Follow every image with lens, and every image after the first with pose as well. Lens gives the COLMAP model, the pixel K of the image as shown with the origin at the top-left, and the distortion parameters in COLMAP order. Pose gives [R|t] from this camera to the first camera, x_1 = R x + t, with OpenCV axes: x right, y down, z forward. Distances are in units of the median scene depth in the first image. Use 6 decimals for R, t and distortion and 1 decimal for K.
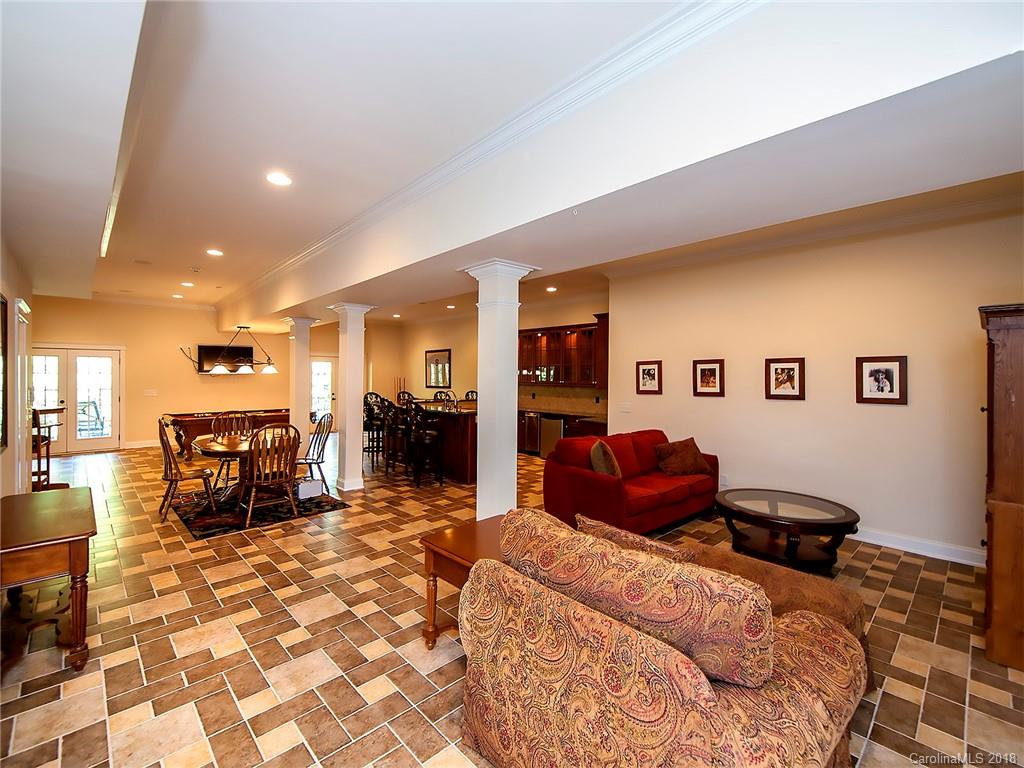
lens RADIAL K [[453.4, 0, 512.5], [0, 453.4, 378.2], [0, 0, 1]] dist [-0.000164, 0.000002]
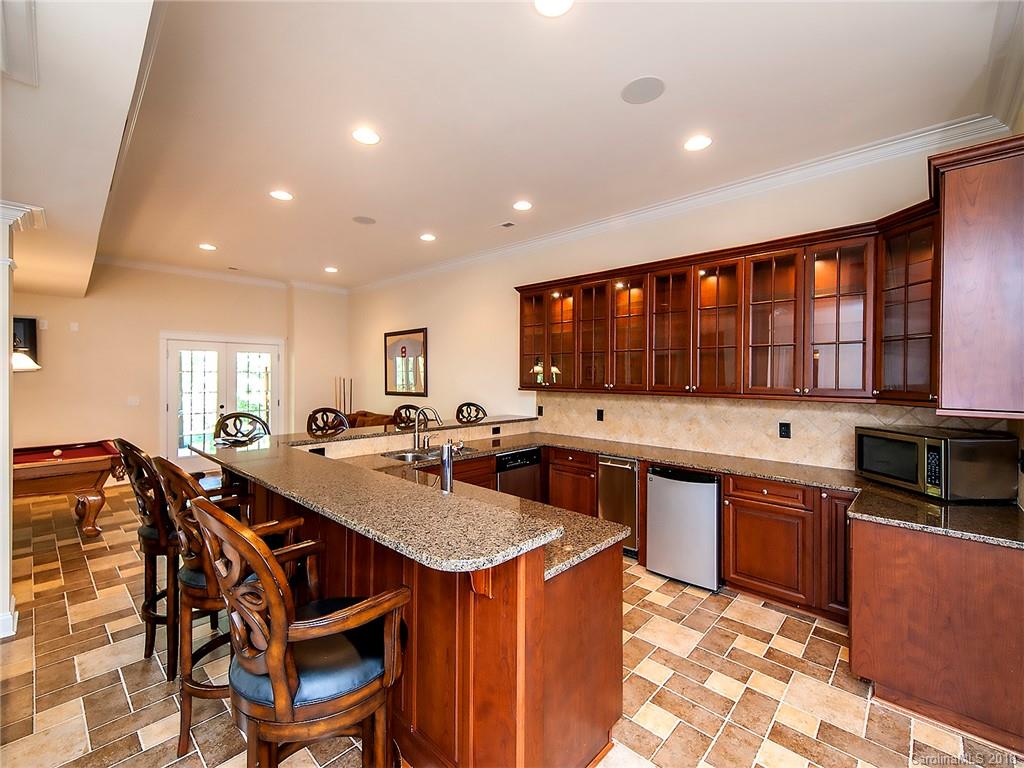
lens RADIAL K [[453.4, 0, 510.3], [0, 453.4, 381.3], [0, 0, 1]] dist [-0.000164, 0.000002]
pose [[0.998825, -0.001339, 0.048451, -0.055636], [0.001147, 0.999991, 0.003993, 0.000999], [-0.048456, -0.003932, 0.998818, 0.397522]]
